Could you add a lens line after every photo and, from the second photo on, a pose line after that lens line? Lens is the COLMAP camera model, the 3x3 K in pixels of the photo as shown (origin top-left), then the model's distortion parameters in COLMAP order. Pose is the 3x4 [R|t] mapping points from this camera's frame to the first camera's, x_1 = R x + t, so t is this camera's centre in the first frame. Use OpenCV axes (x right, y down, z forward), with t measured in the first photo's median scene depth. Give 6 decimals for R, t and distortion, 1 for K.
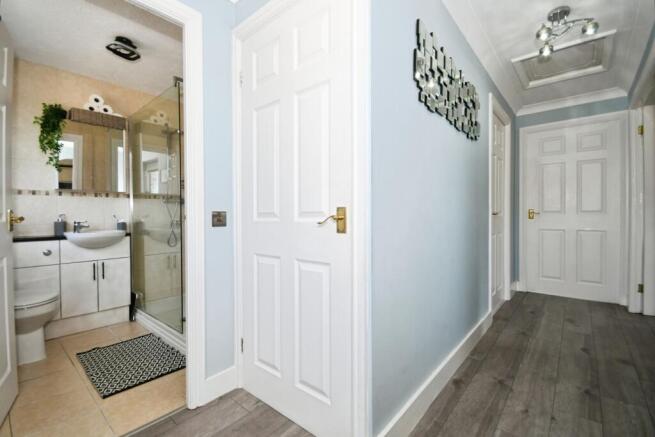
lens RADIAL K [[289.1, 0, 327.1], [0, 289.1, 210.7], [0, 0, 1]] dist [0.023432, -0.018285]
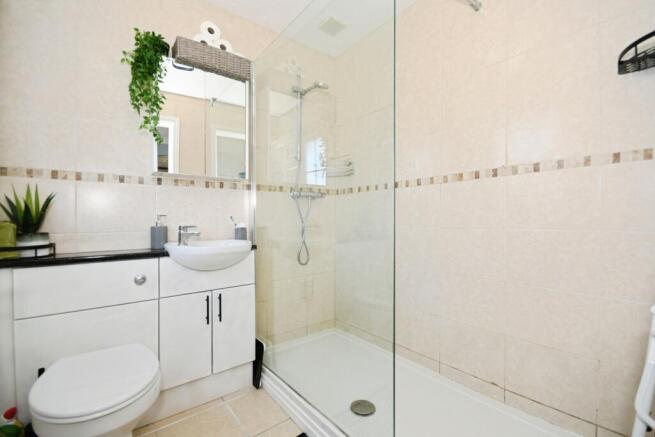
lens RADIAL K [[289.1, 0, 327.1], [0, 289.1, 210.7], [0, 0, 1]] dist [0.023432, -0.018285]
pose [[0.982207, -0.005604, -0.187718, -0.442795], [0.002390, 0.999847, -0.017347, 0.015695], [0.187787, 0.016590, 0.982070, 0.452912]]
